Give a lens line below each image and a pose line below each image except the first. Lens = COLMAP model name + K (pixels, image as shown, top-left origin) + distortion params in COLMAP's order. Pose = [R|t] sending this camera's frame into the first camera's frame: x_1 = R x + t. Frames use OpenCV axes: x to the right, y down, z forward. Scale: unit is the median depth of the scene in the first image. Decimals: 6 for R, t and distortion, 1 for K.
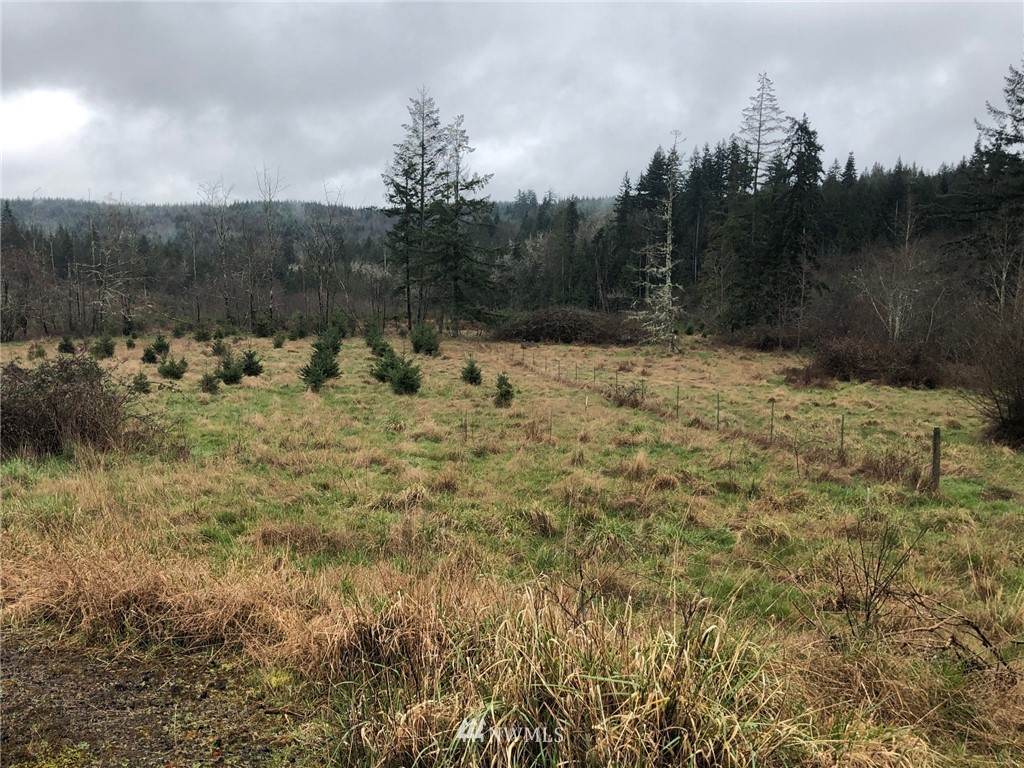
lens RADIAL K [[999.0, 0, 509.7], [0, 999.0, 385.5], [0, 0, 1]] dist [0.064977, -0.180323]
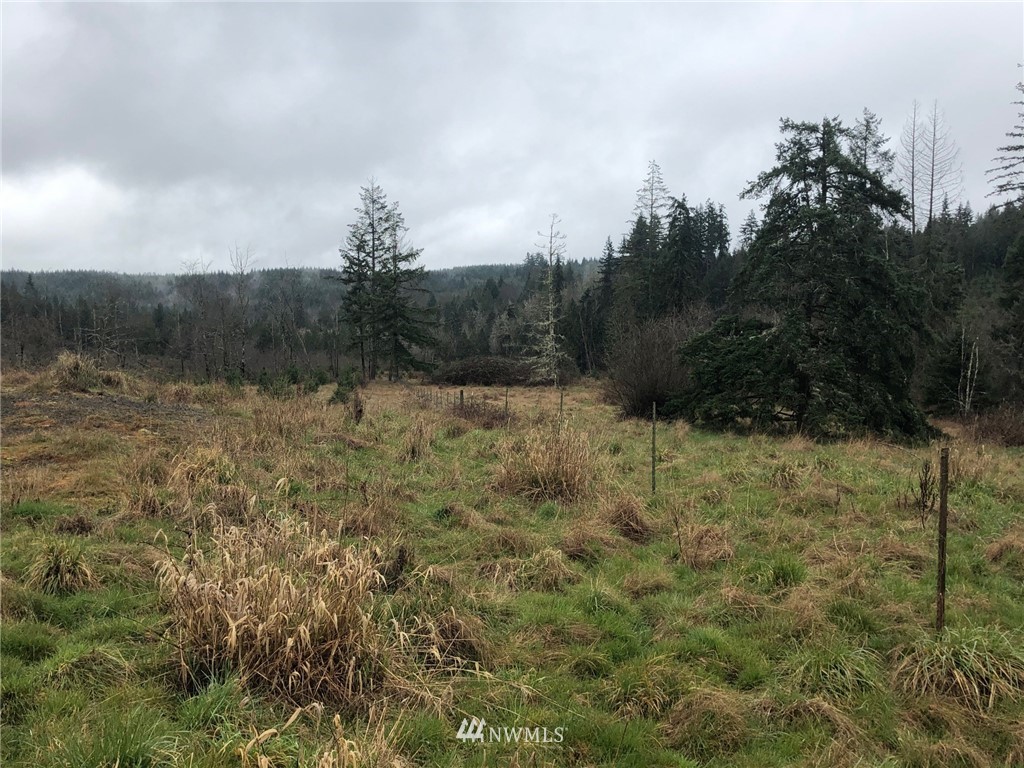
lens RADIAL K [[1003.1, 0, 514.1], [0, 1003.1, 377.1], [0, 0, 1]] dist [0.055525, -0.178191]
pose [[0.999711, -0.018772, -0.015027, 0.163552], [0.017689, 0.997446, -0.069206, 0.046709], [0.016288, 0.068920, 0.997489, -0.305691]]
